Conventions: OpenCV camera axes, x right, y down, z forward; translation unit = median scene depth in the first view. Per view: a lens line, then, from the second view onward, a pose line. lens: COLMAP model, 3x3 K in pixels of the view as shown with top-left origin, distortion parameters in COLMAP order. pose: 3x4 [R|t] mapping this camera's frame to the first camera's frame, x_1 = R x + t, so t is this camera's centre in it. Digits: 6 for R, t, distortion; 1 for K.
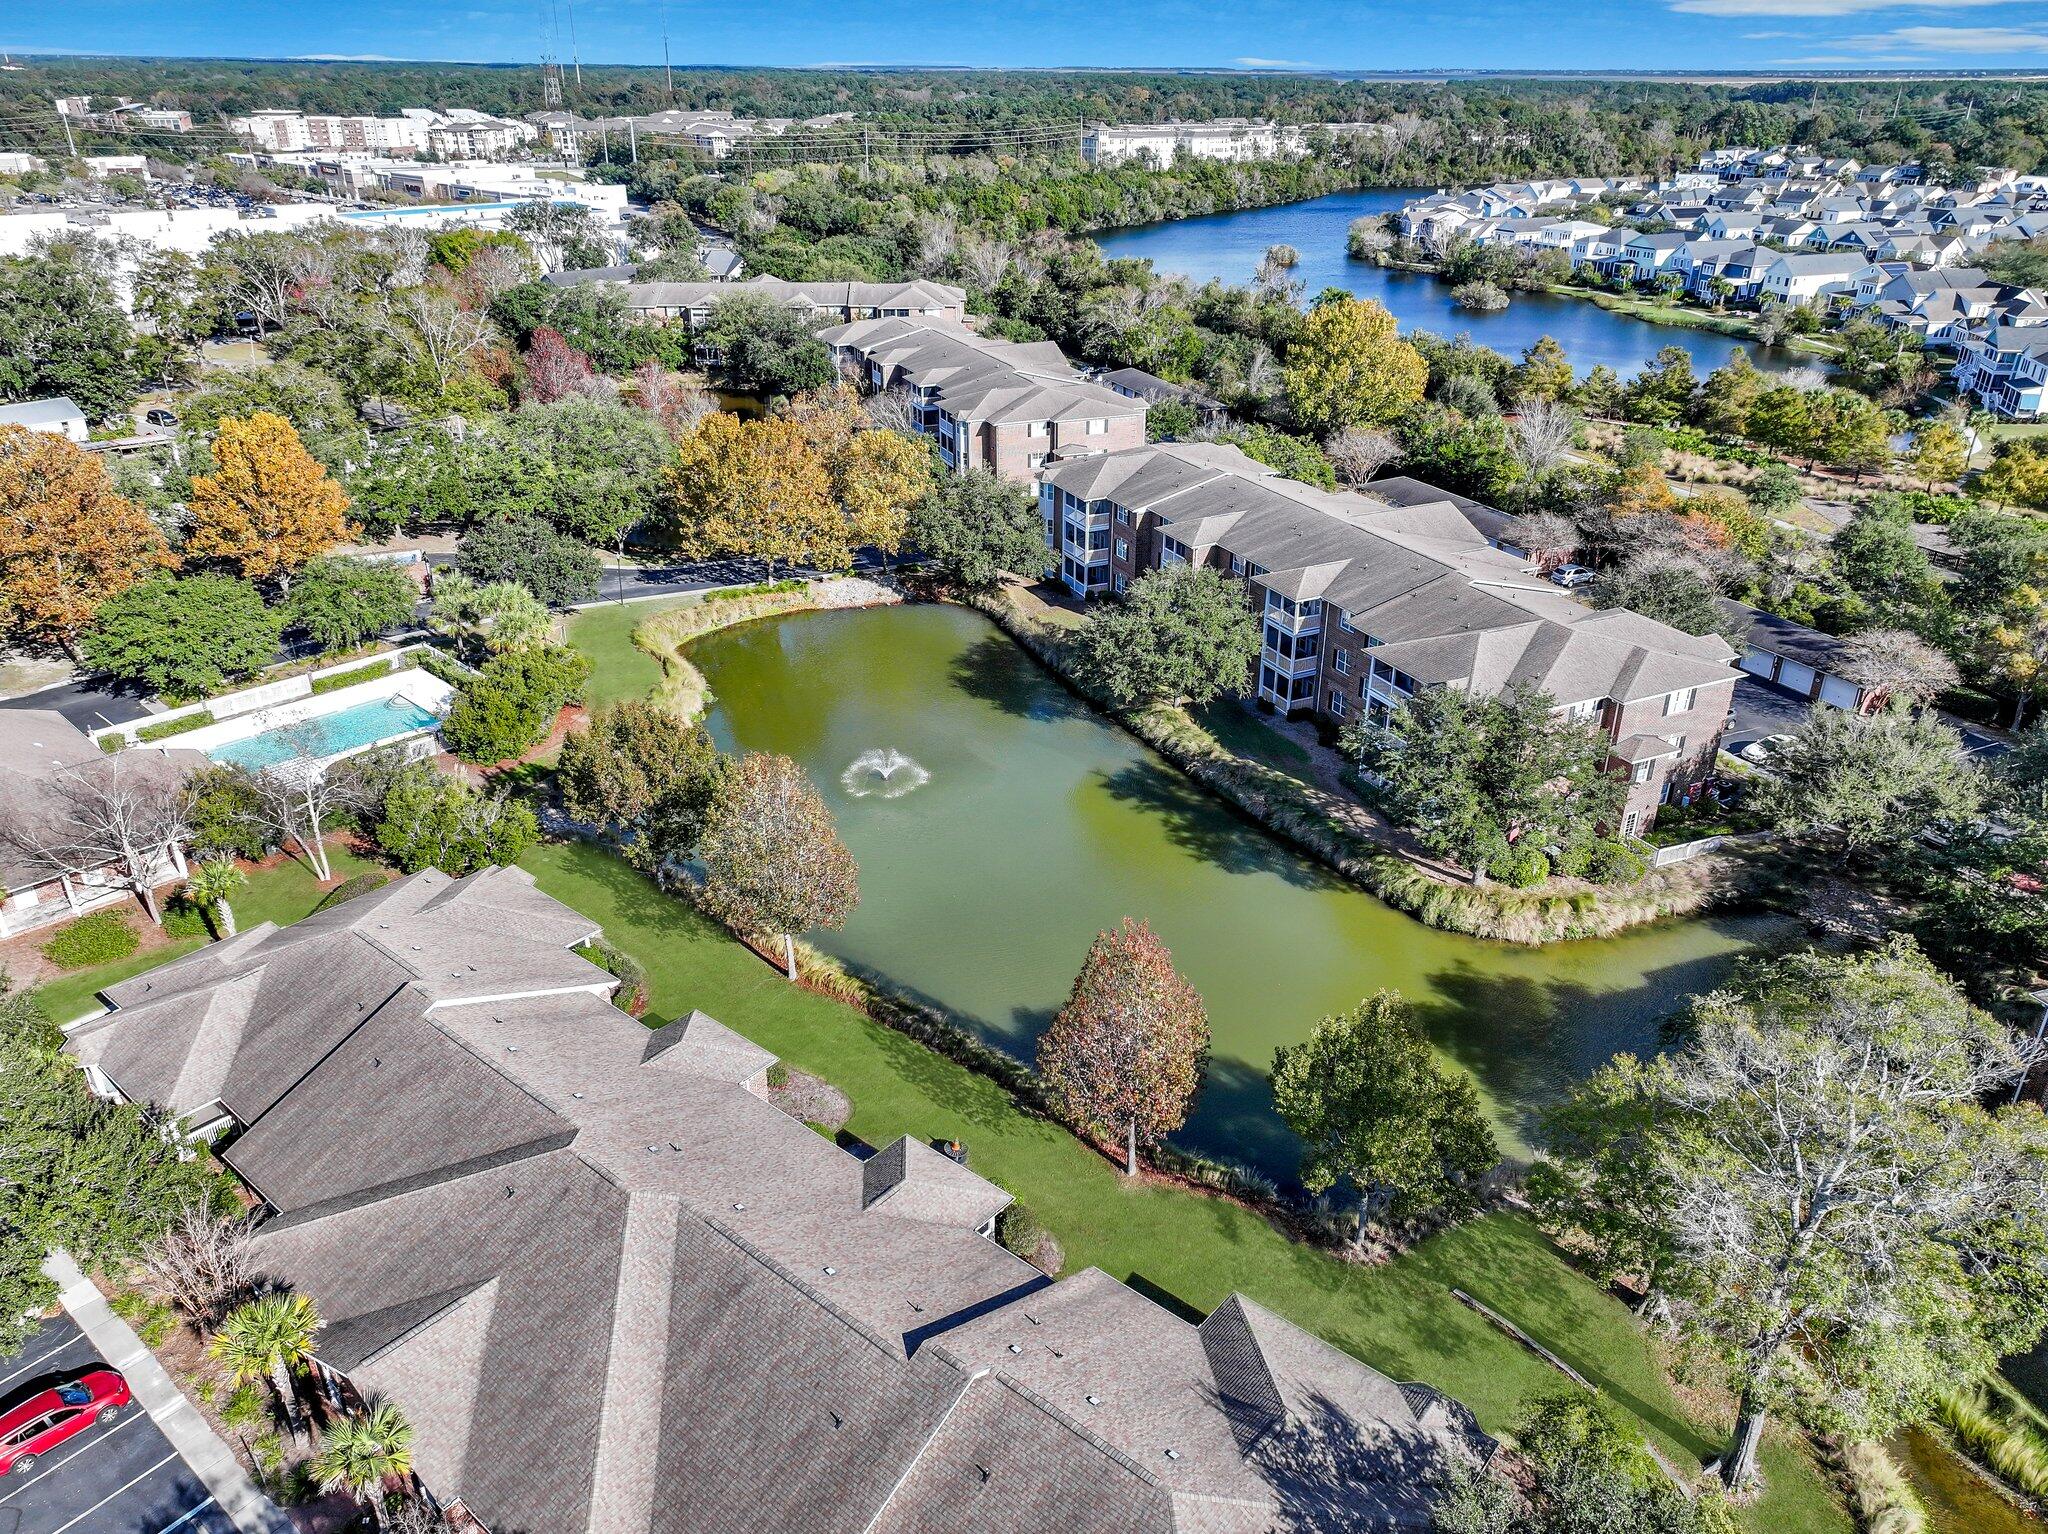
lens RADIAL K [[1427.4, 0, 1024.0], [0, 1427.4, 767.0], [0, 0, 1]] dist [-0.002114, 0.017743]
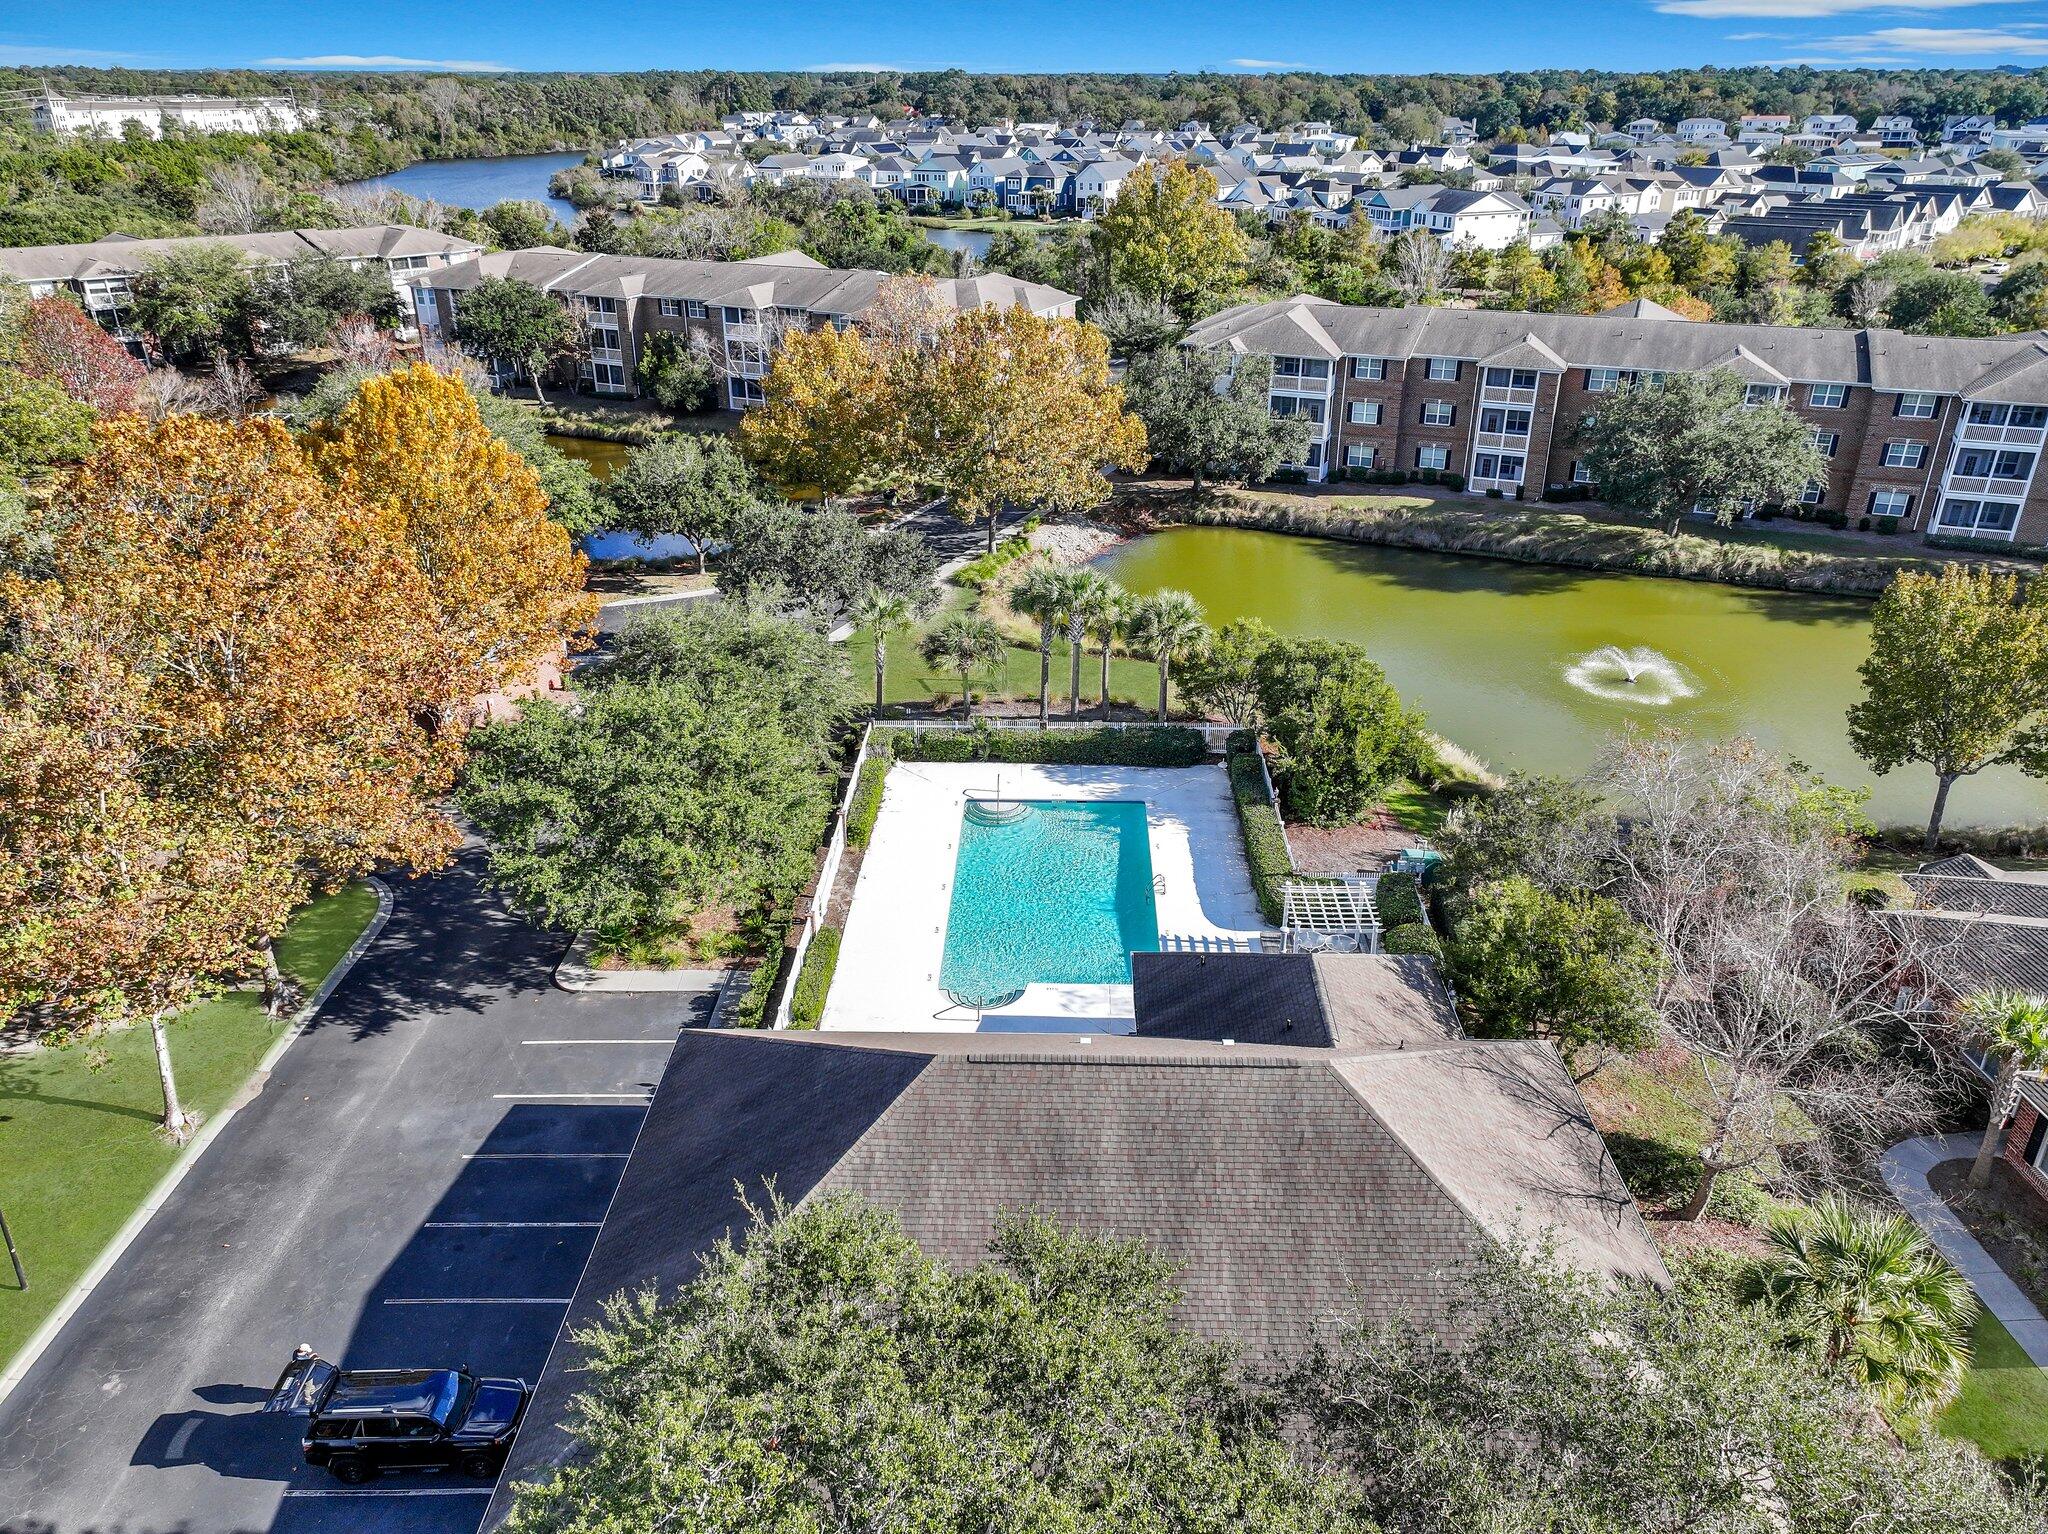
lens RADIAL K [[1437.6, 0, 1024.0], [0, 1437.6, 767.0], [0, 0, 1]] dist [0.001353, 0.010425]
pose [[0.742124, -0.295479, 0.601618, -0.256127], [0.298900, 0.949288, 0.097527, -0.037971], [-0.599925, 0.107447, 0.792808, 0.183954]]
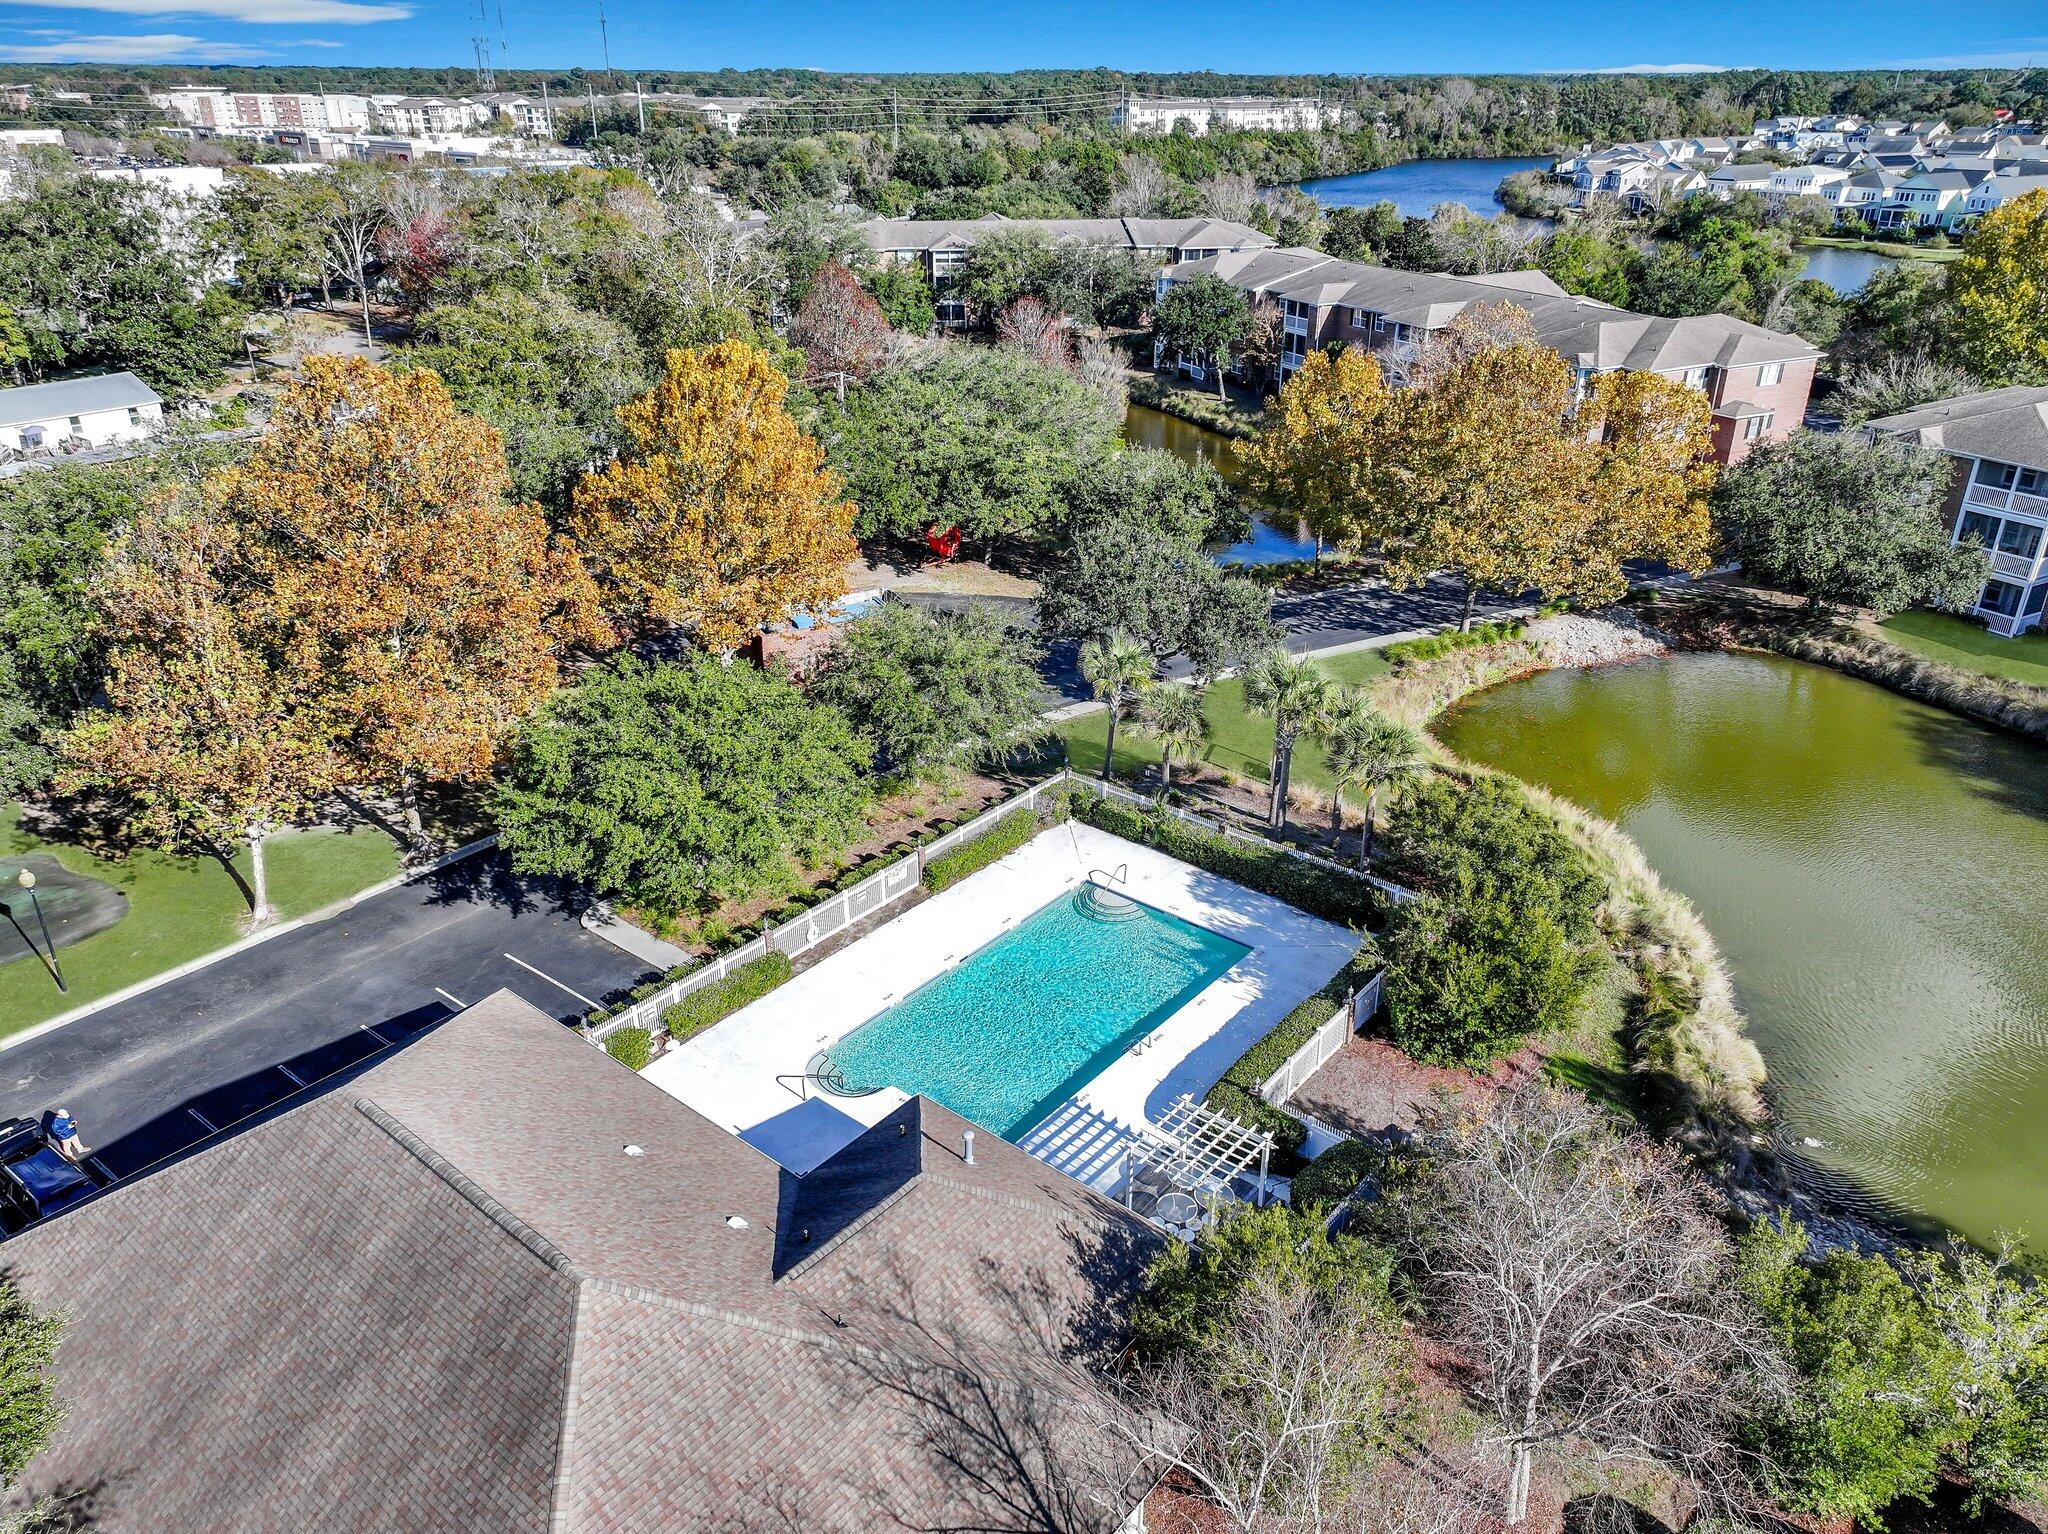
lens RADIAL K [[1427.4, 0, 1024.0], [0, 1427.4, 767.0], [0, 0, 1]] dist [-0.002114, 0.017743]
pose [[0.997418, -0.035025, 0.062697, -0.166566], [0.035338, 0.999368, -0.003893, -0.030780], [-0.062521, 0.006099, 0.998025, 0.169325]]
